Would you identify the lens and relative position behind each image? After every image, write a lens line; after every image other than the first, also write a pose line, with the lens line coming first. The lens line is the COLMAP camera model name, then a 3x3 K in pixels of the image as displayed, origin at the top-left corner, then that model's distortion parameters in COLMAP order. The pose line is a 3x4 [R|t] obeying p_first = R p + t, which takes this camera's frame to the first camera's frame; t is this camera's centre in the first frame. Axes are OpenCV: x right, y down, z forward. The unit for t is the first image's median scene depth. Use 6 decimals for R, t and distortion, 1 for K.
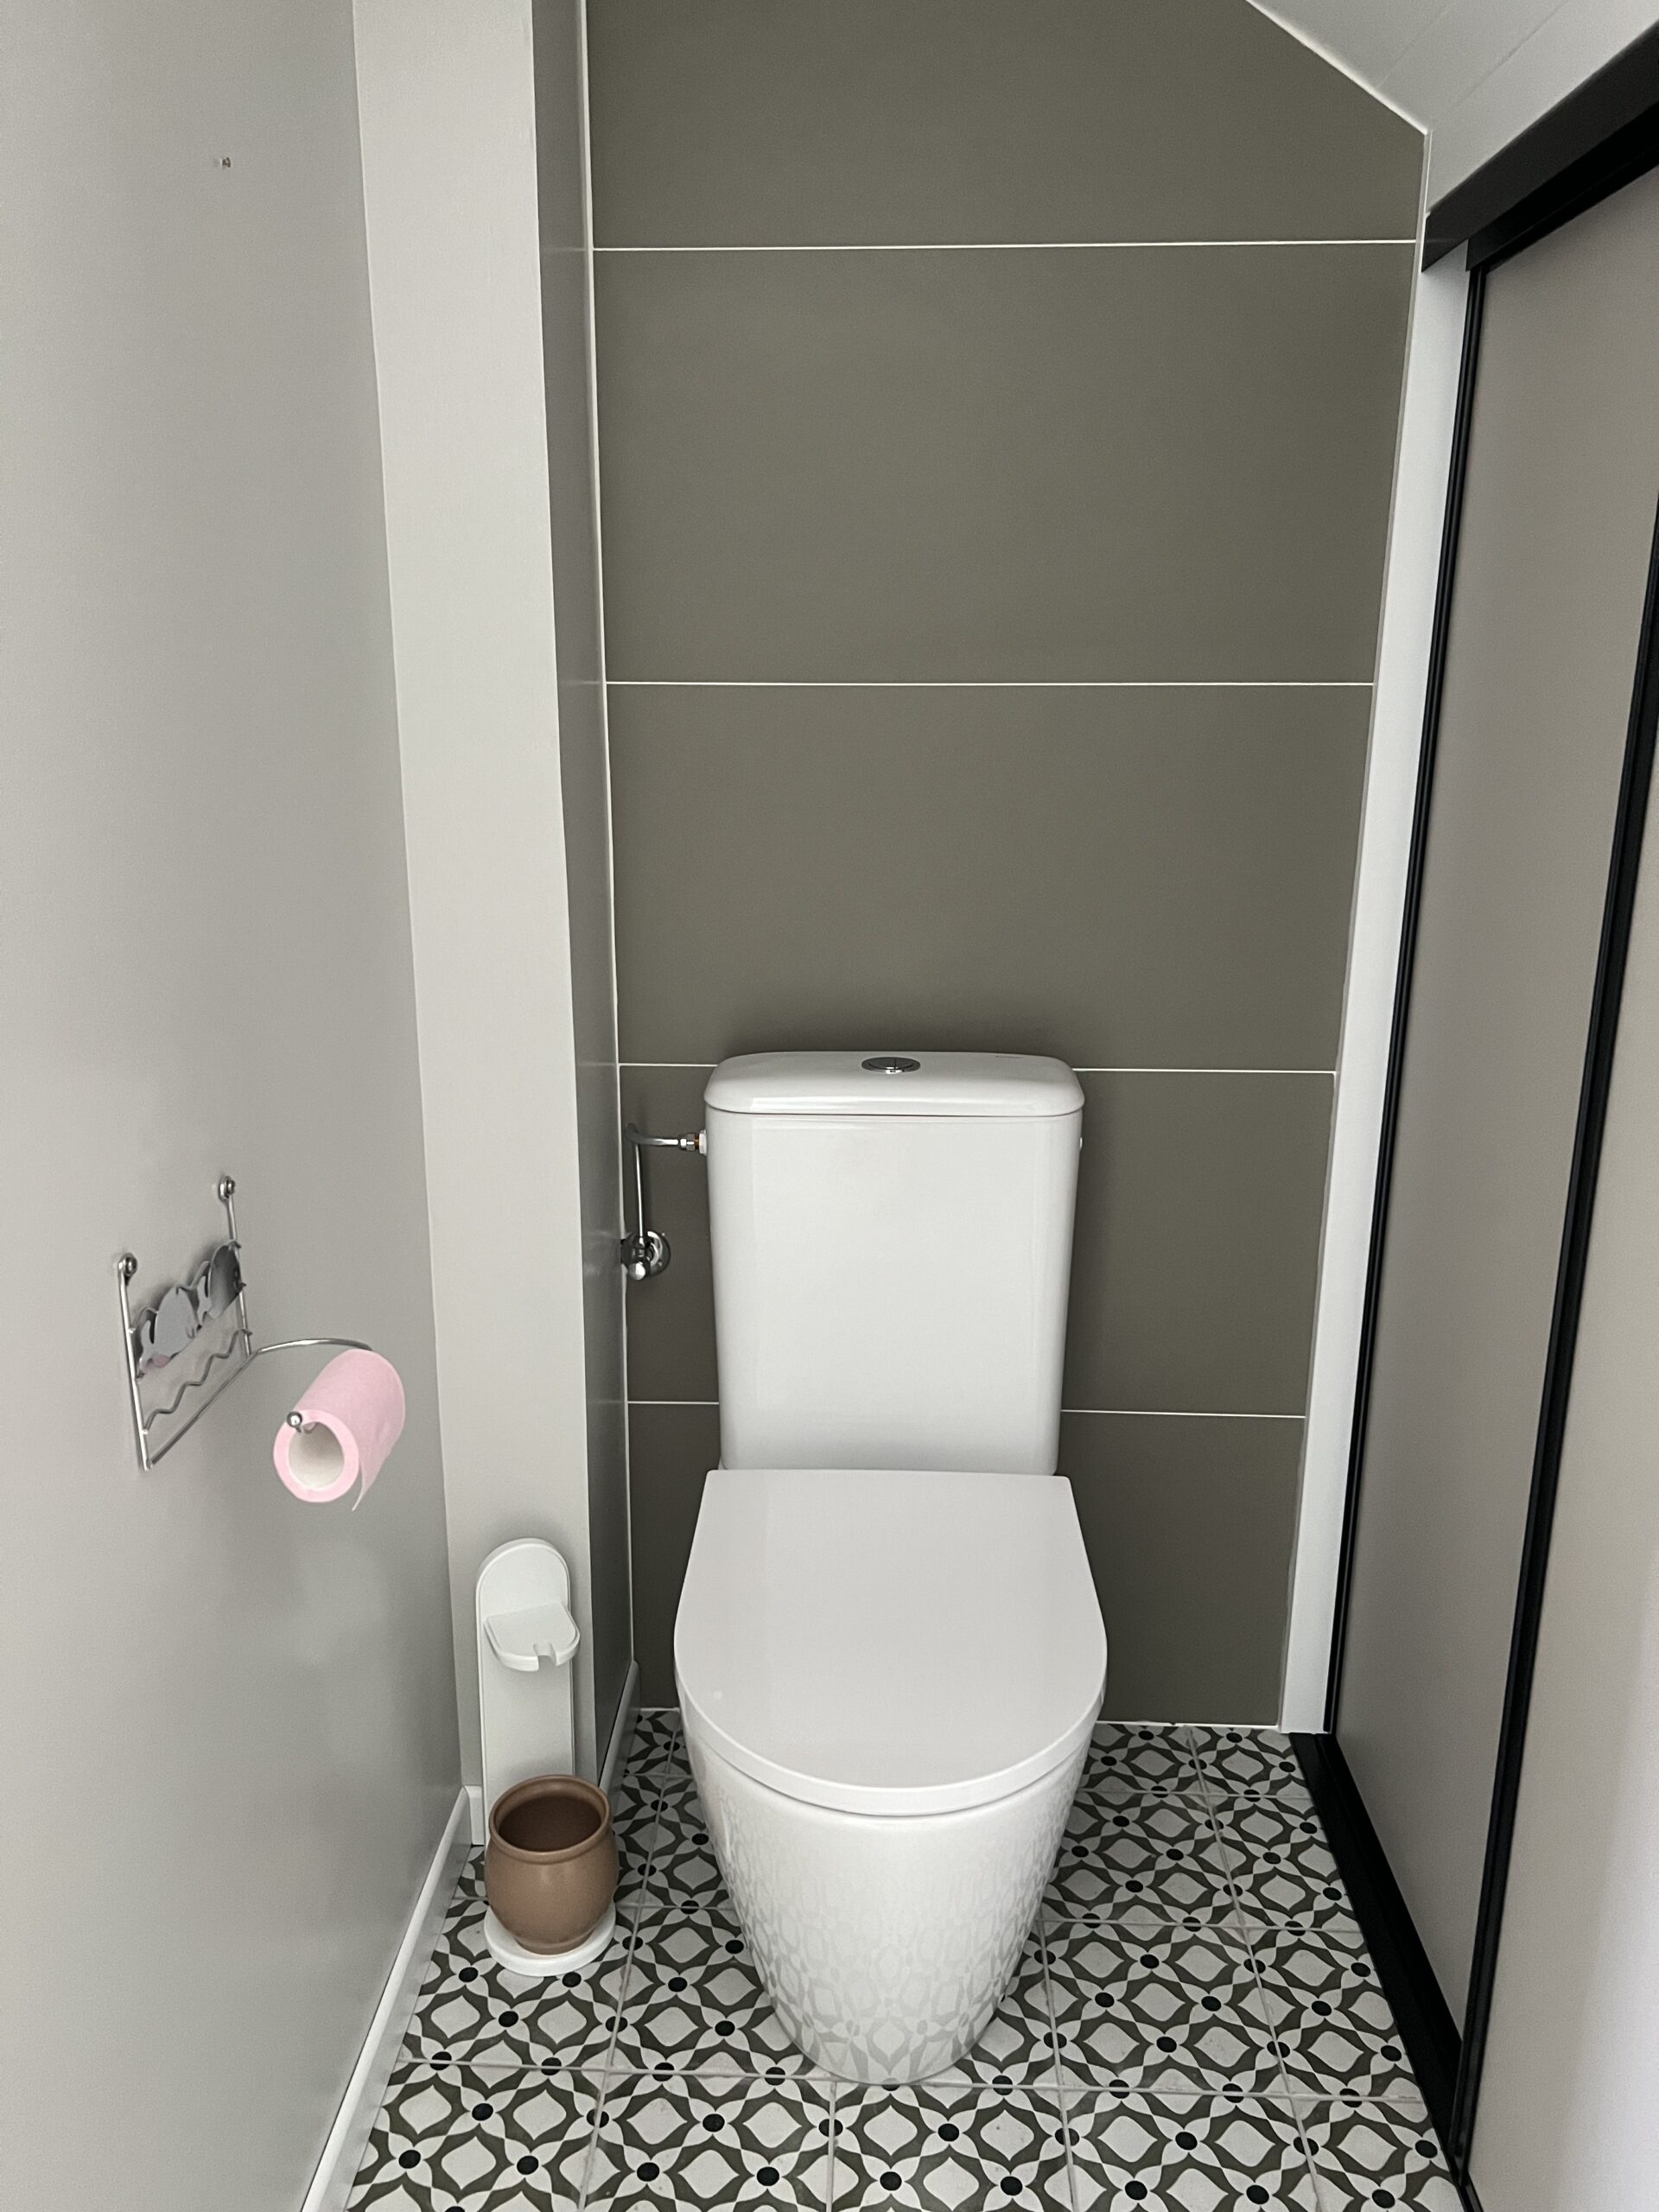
lens RADIAL K [[1668.9, 0, 829.5], [0, 1668.9, 1106.0], [0, 0, 1]] dist [0.010123, -0.000253]
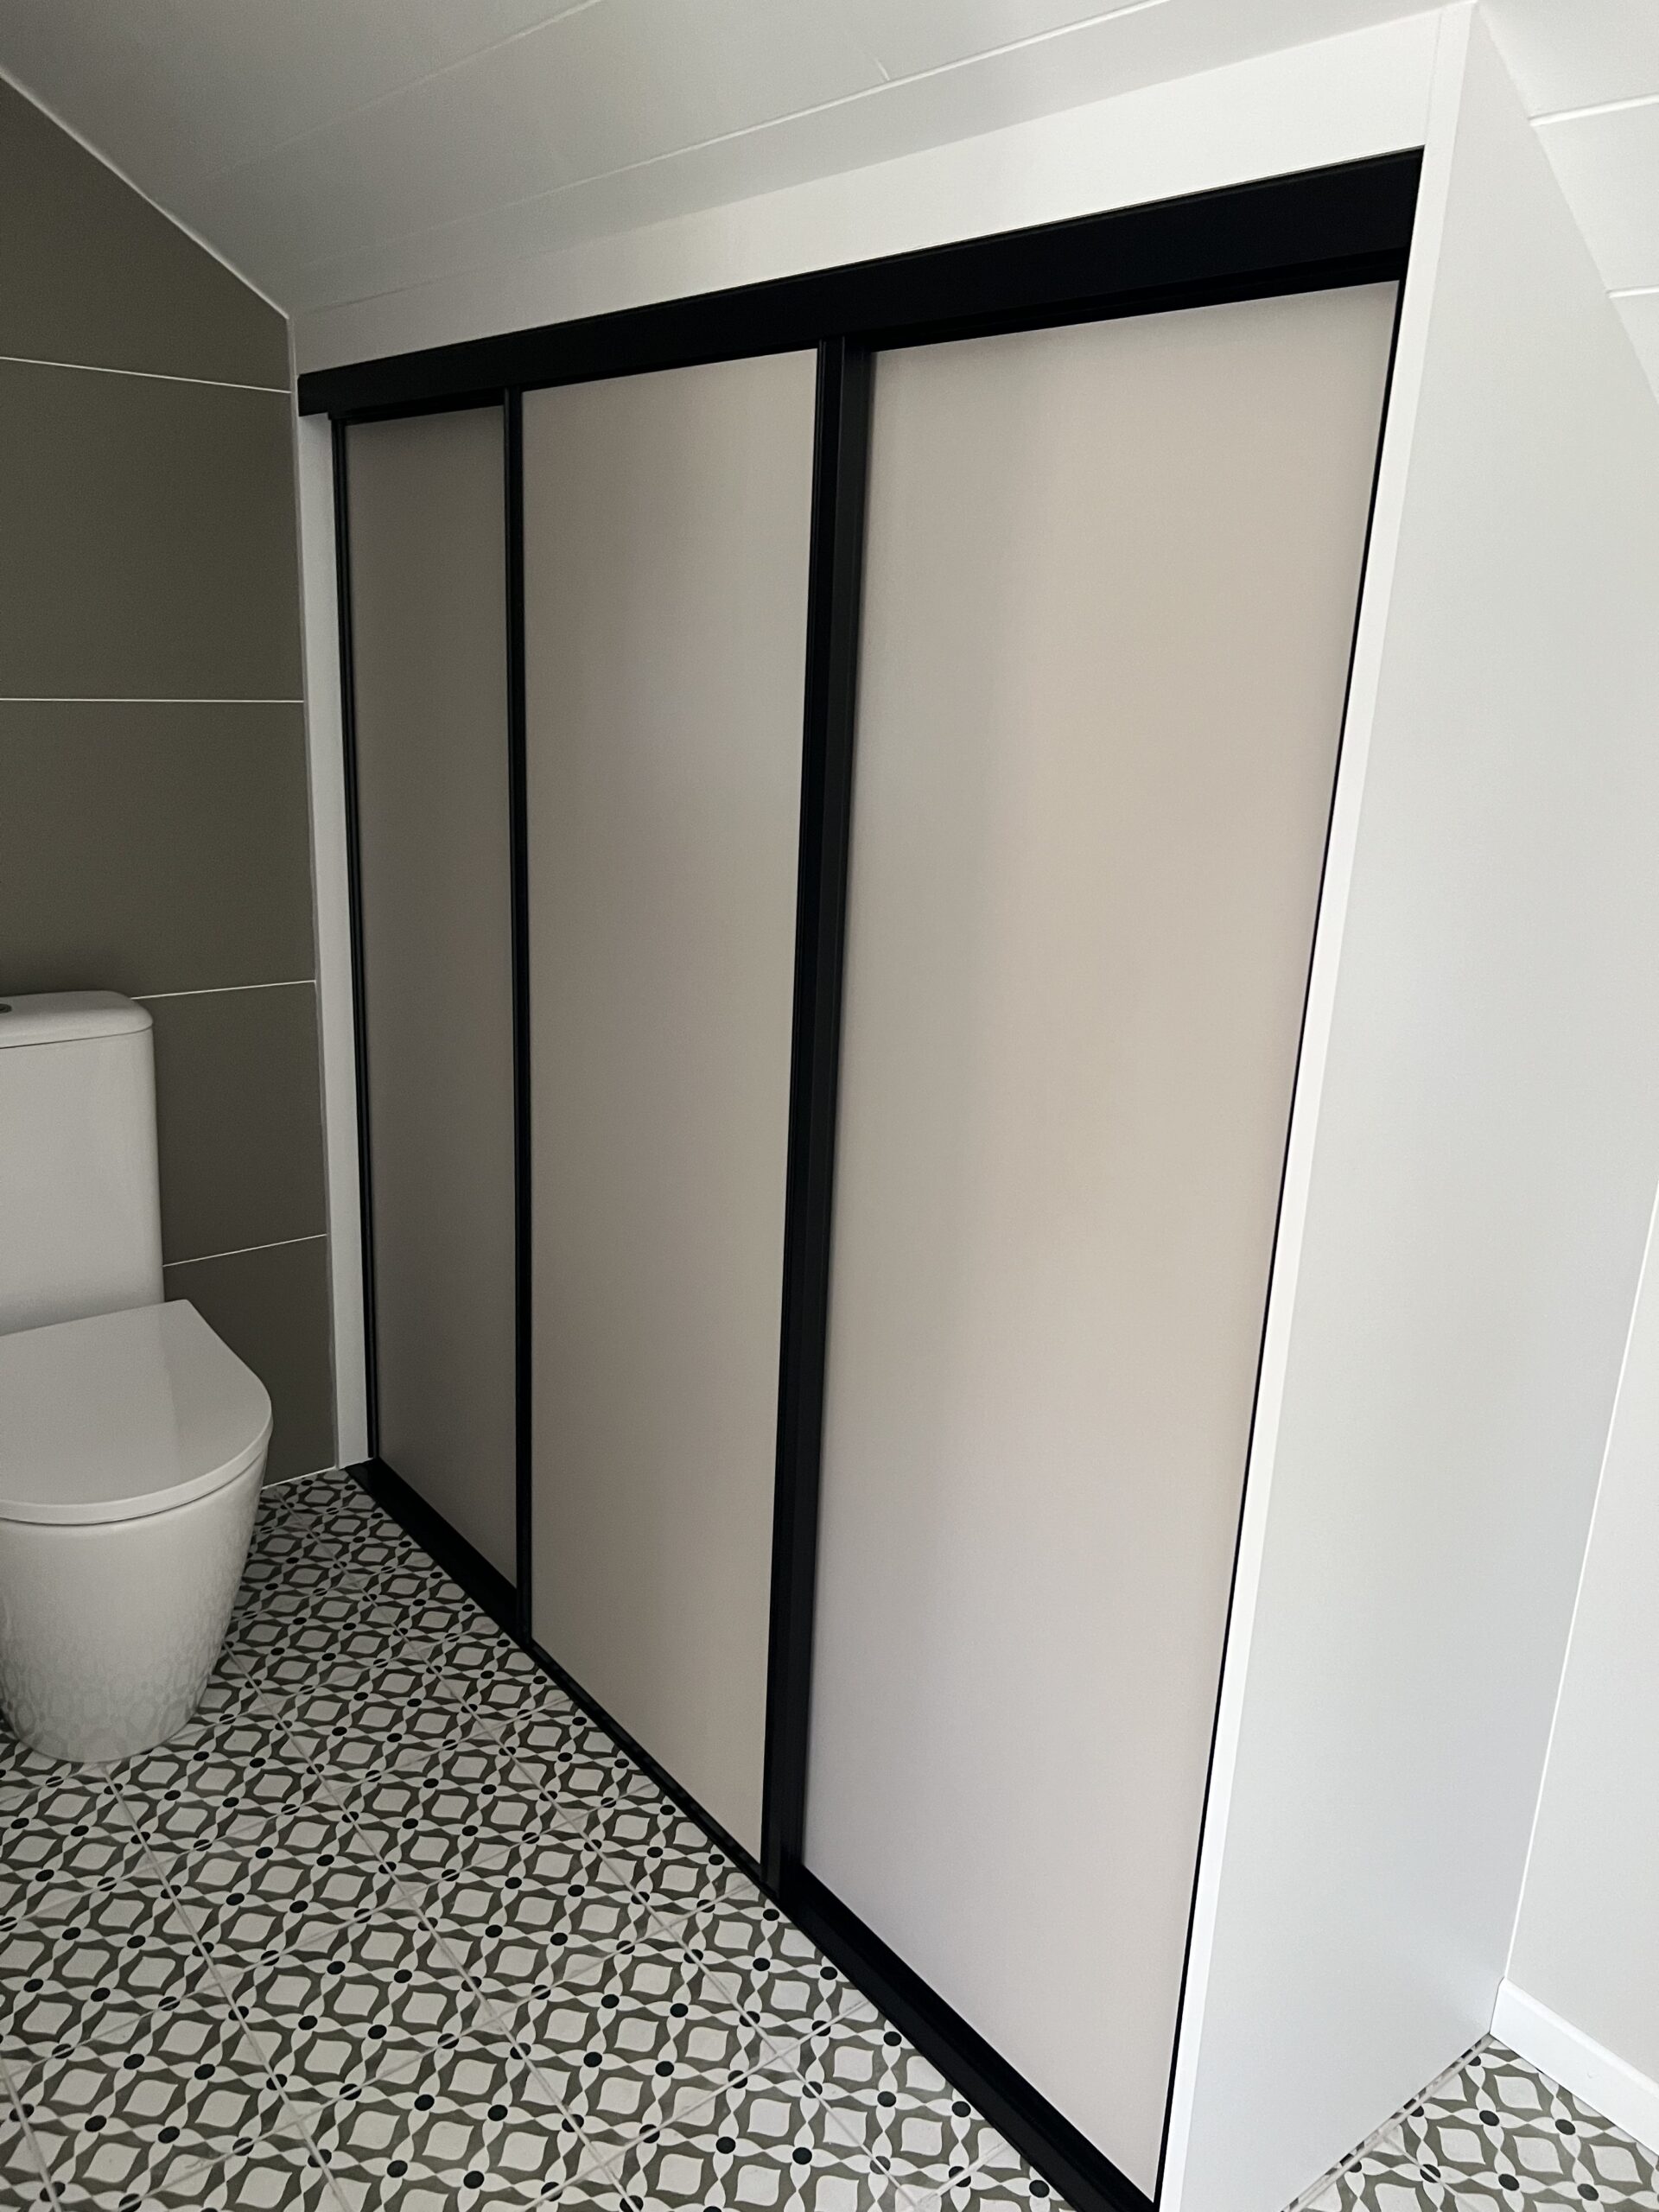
lens RADIAL K [[1668.9, 0, 829.5], [0, 1668.9, 1106.0], [0, 0, 1]] dist [0.010123, -0.000253]
pose [[0.756511, -0.153998, 0.635591, -0.302422], [0.129950, 0.987897, 0.084686, 0.022302], [-0.640941, 0.018529, 0.767367, -0.376072]]
